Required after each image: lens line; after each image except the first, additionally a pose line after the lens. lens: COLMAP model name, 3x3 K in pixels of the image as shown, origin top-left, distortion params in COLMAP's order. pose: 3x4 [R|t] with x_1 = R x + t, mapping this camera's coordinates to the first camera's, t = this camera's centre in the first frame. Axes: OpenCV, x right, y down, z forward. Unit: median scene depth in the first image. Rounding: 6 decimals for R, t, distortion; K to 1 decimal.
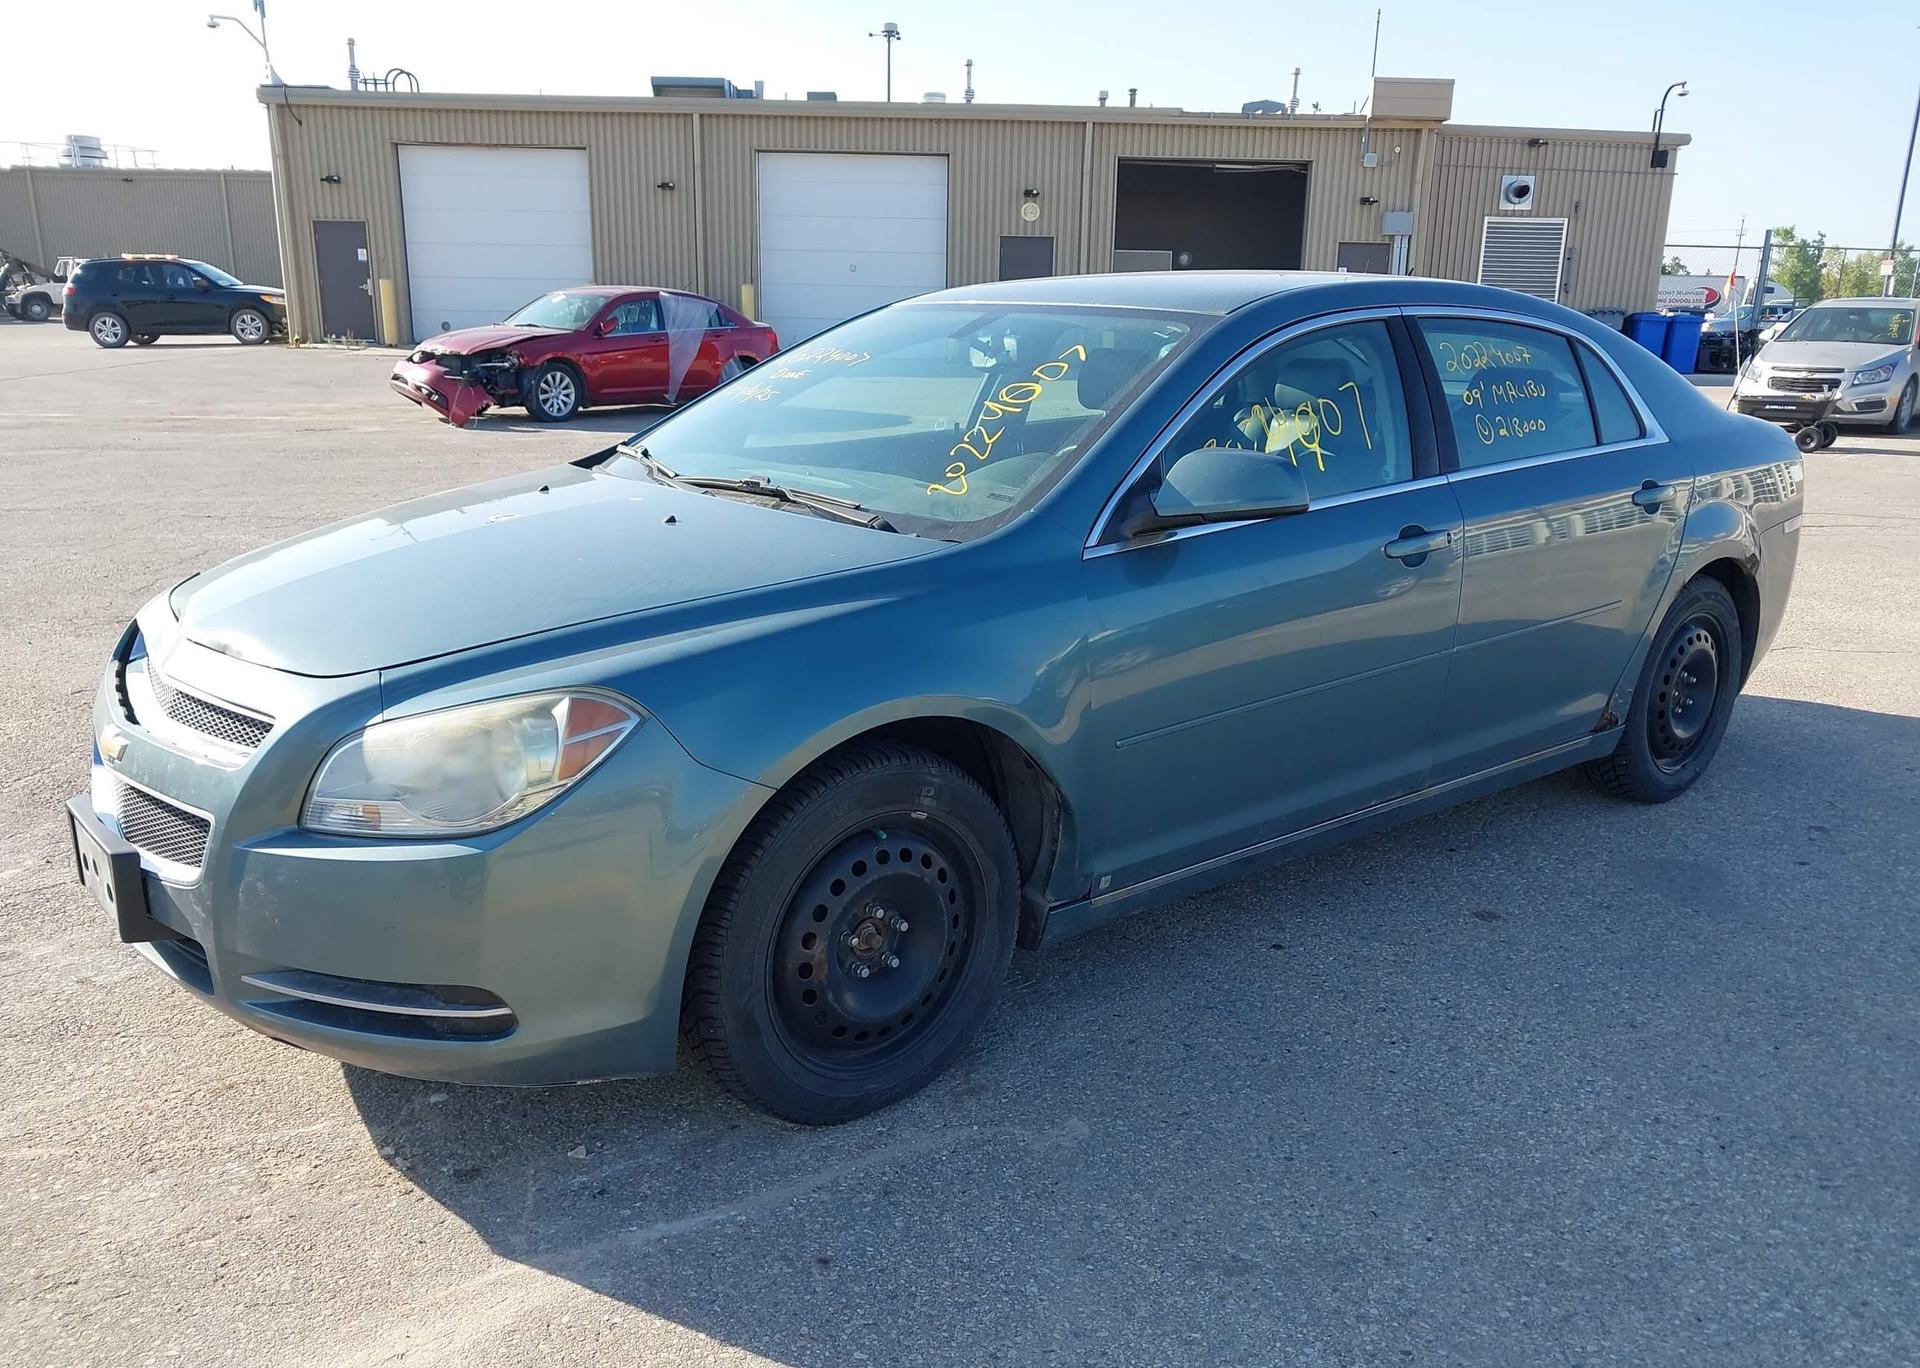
lens RADIAL K [[1524.2, 0, 961.8], [0, 1524.2, 742.1], [0, 0, 1]] dist [0.003873, -0.001851]
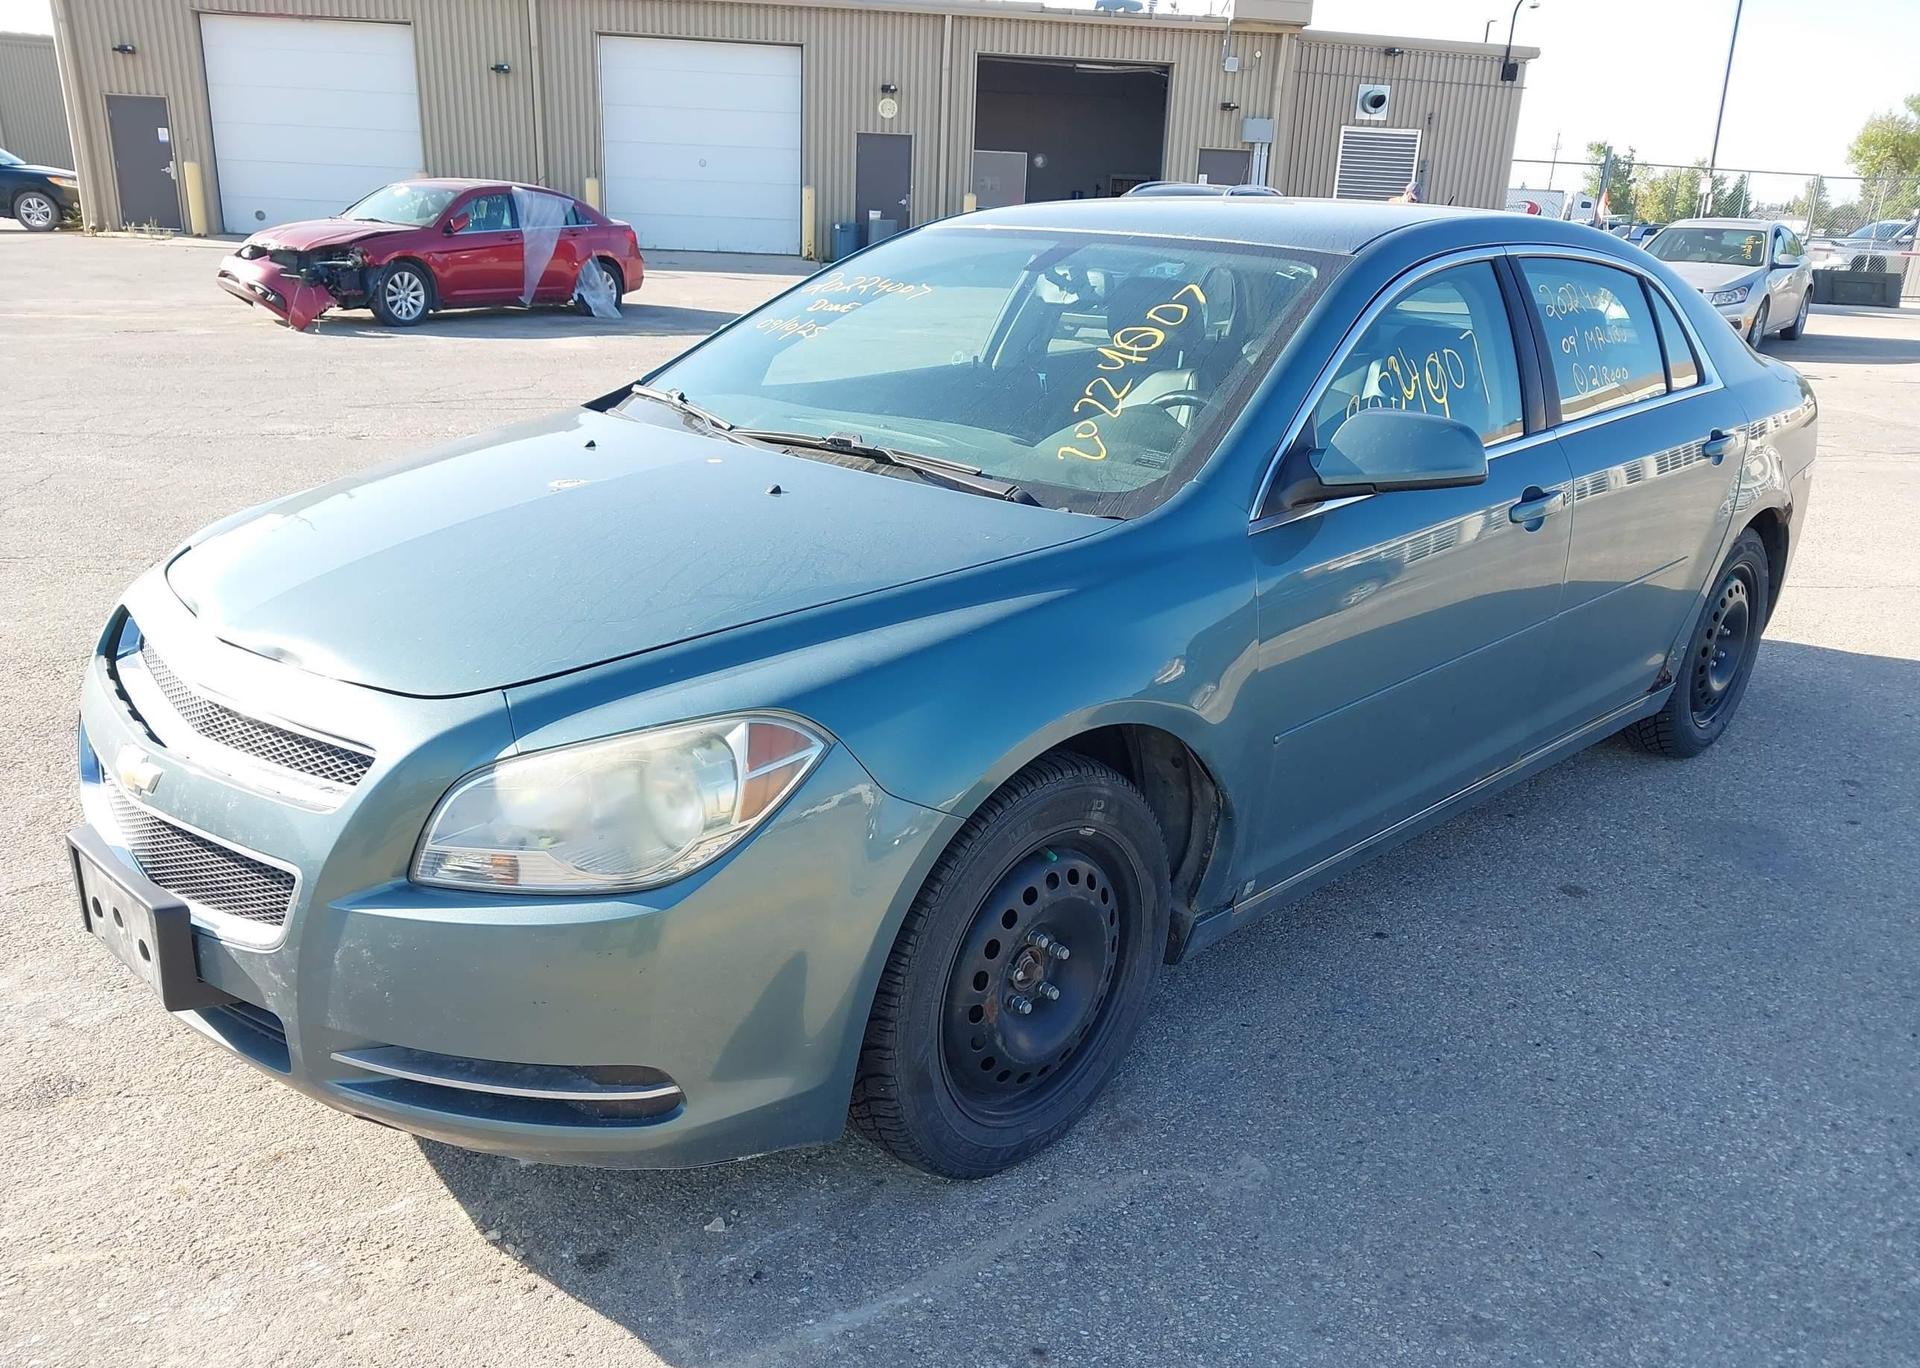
lens RADIAL K [[1524.2, 0, 961.8], [0, 1524.2, 742.1], [0, 0, 1]] dist [0.003873, -0.001851]
pose [[0.994035, -0.016241, 0.107841, -0.176389], [0.009655, 0.998072, 0.061317, -0.053055], [-0.108629, -0.059910, 0.992275, 0.115950]]
